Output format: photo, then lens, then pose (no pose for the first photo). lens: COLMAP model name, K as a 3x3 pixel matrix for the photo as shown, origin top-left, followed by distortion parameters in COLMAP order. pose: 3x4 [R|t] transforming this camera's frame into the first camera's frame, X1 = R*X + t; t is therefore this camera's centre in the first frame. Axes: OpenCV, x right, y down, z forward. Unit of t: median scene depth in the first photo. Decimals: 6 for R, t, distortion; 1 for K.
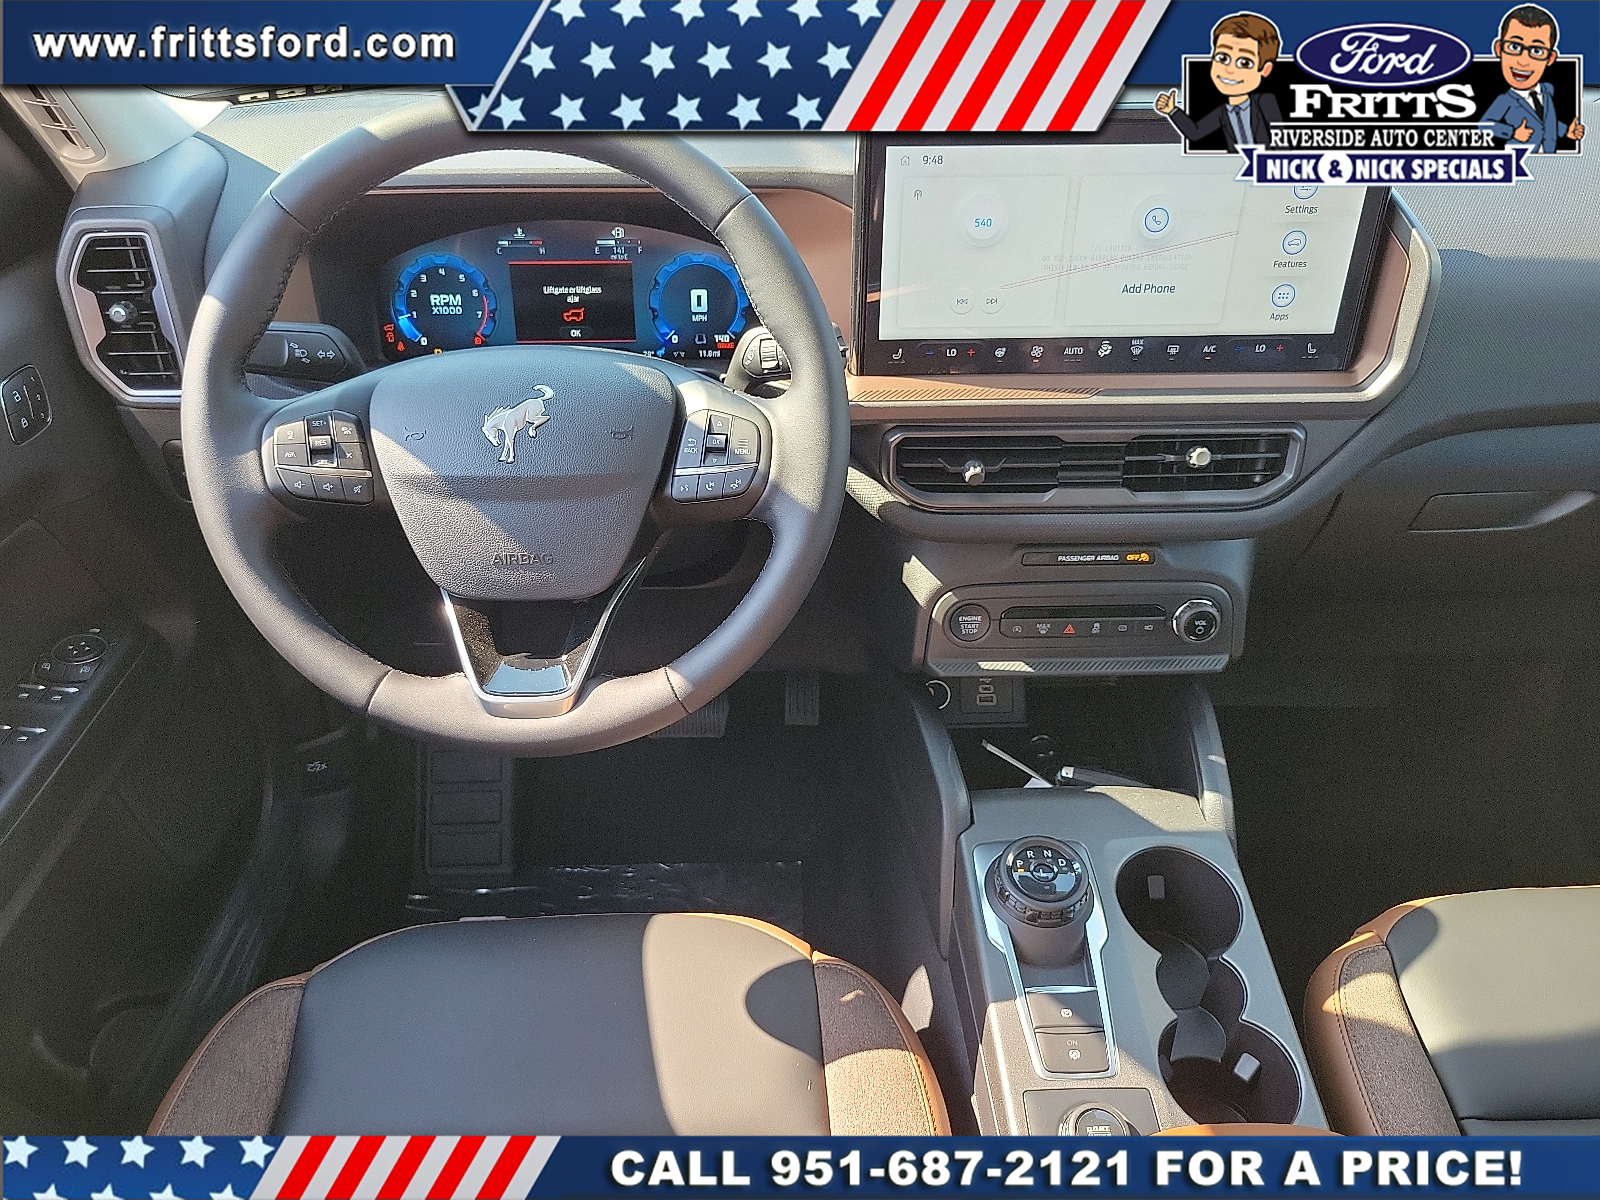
lens RADIAL K [[1239.1, 0, 803.3], [0, 1239.1, 551.1], [0, 0, 1]] dist [-0.001888, -0.001667]
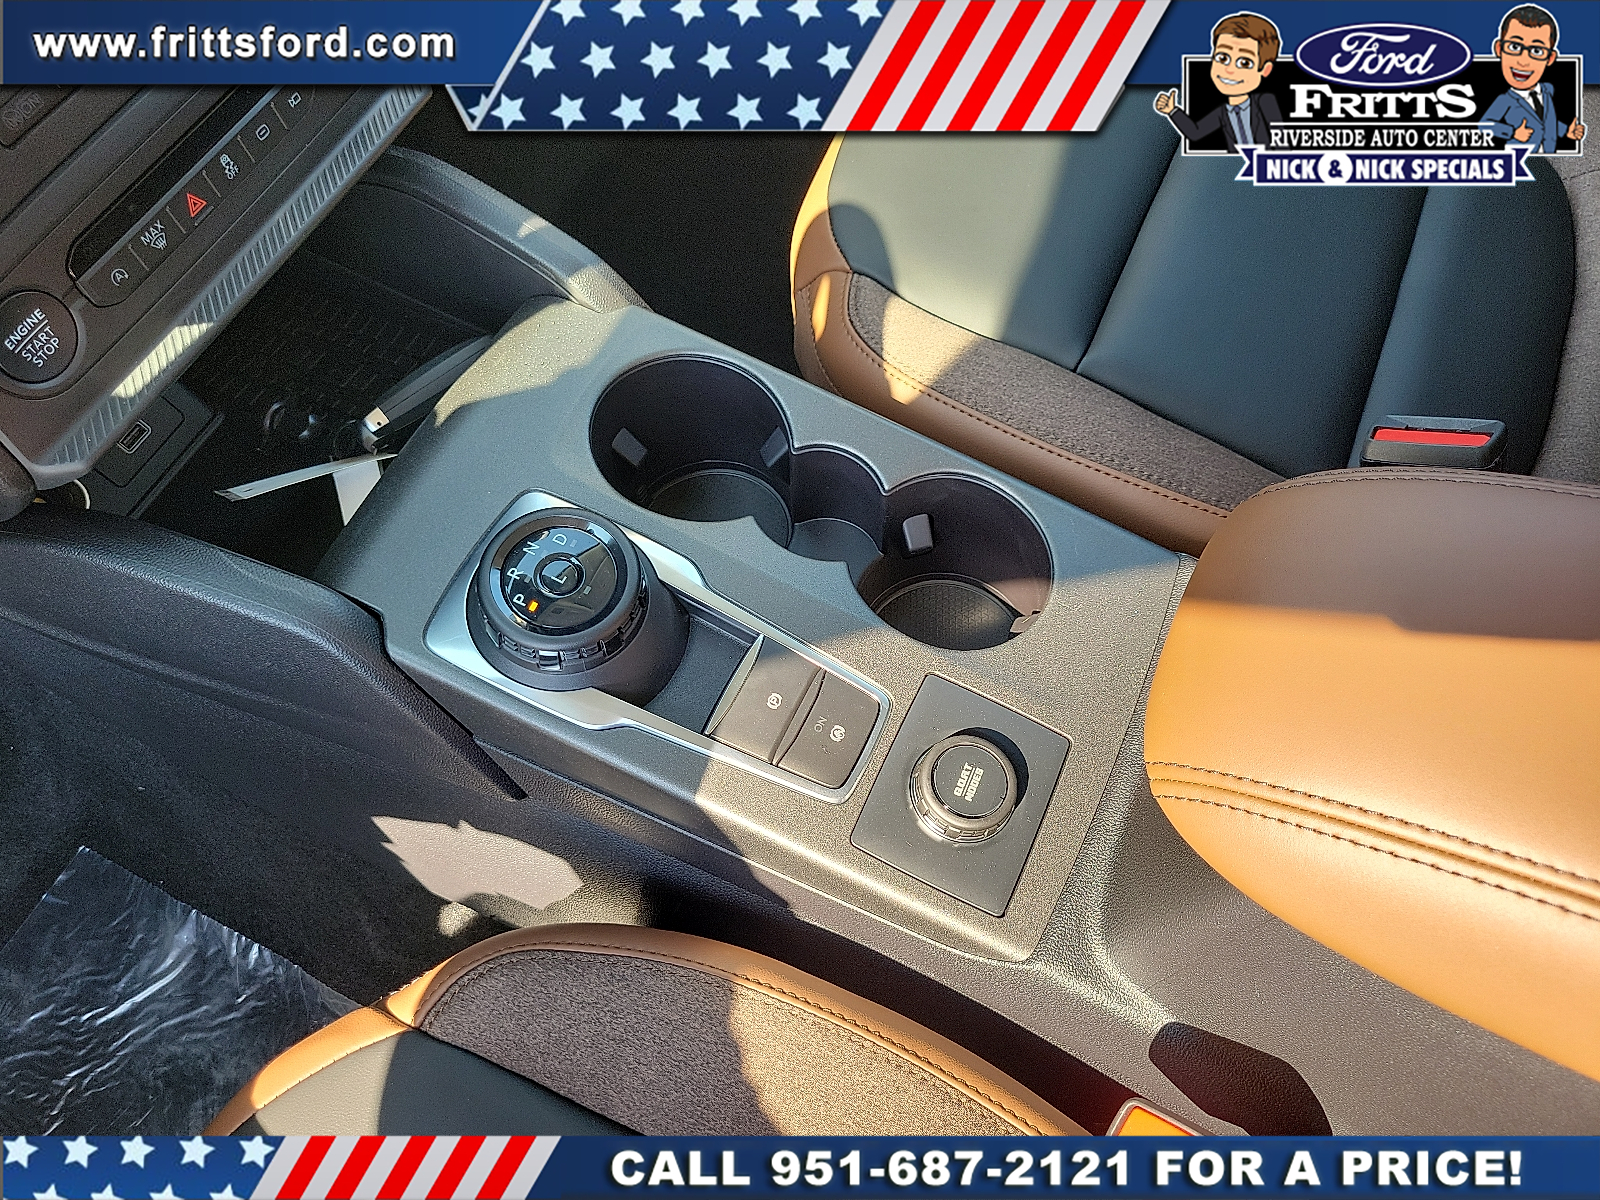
lens RADIAL K [[1246.1, 0, 800.0], [0, 1246.1, 600.0], [0, 0, 1]] dist [0.003716, -0.001661]
pose [[0.468883, -0.777785, 0.418568, 0.001666], [0.506217, 0.624976, 0.594264, -0.012163], [-0.723805, -0.066754, 0.686768, 0.513837]]
